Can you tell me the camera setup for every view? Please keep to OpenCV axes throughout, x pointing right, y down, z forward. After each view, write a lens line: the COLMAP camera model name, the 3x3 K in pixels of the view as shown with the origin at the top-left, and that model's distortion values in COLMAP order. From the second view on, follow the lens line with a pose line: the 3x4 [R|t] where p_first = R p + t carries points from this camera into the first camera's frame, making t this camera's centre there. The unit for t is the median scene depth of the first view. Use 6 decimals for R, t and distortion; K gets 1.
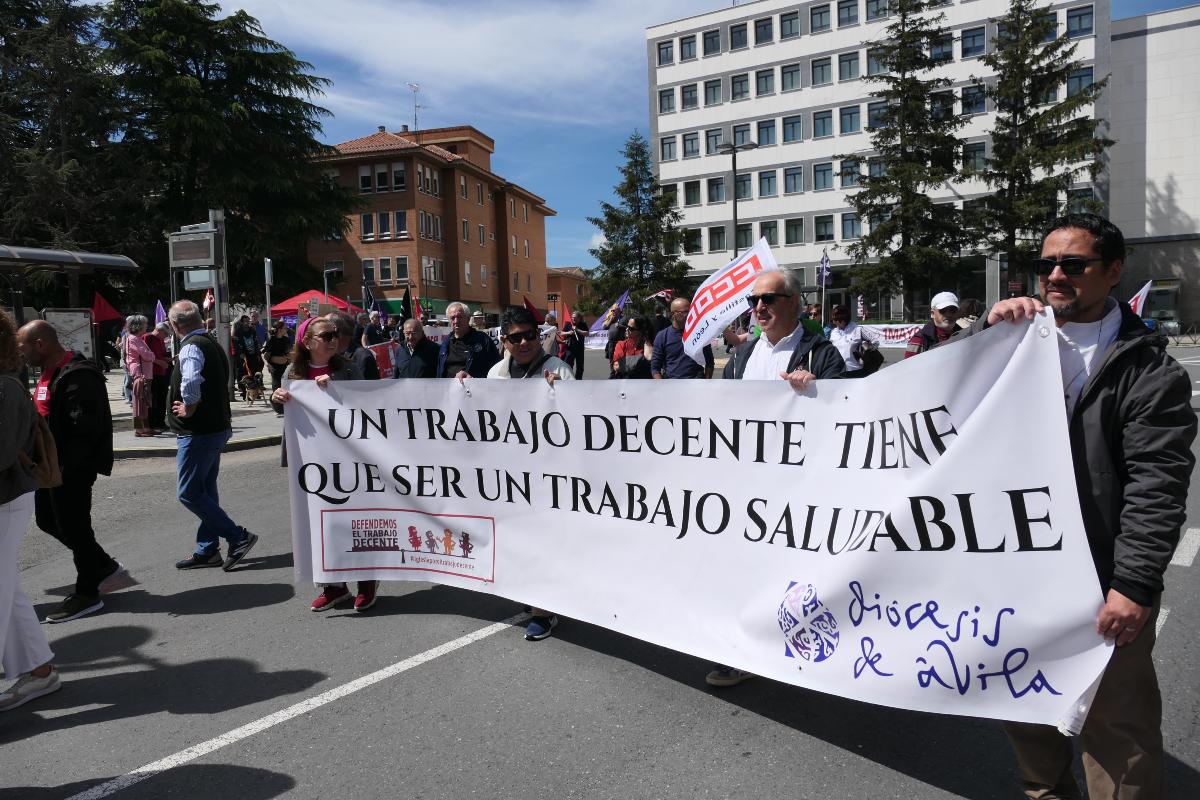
lens RADIAL K [[846.7, 0, 600.0], [0, 846.7, 400.0], [0, 0, 1]] dist [-0.031962, 0.031665]
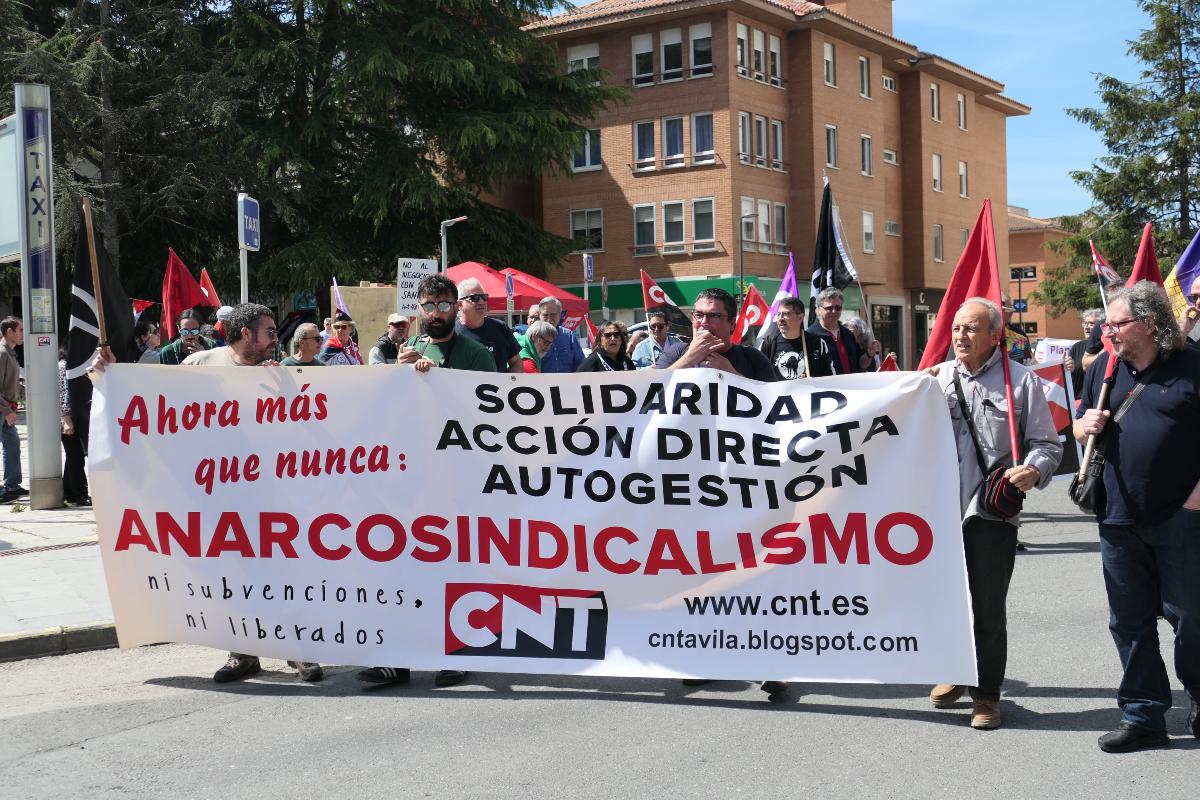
lens RADIAL K [[1462.5, 0, 584.0], [0, 1462.5, 399.4], [0, 0, 1]] dist [-0.014536, 0.027607]
pose [[0.931641, 0.020412, -0.362805, 0.036409], [-0.033371, 0.999008, -0.029486, -0.014981], [0.361844, 0.039578, 0.931398, 0.131909]]
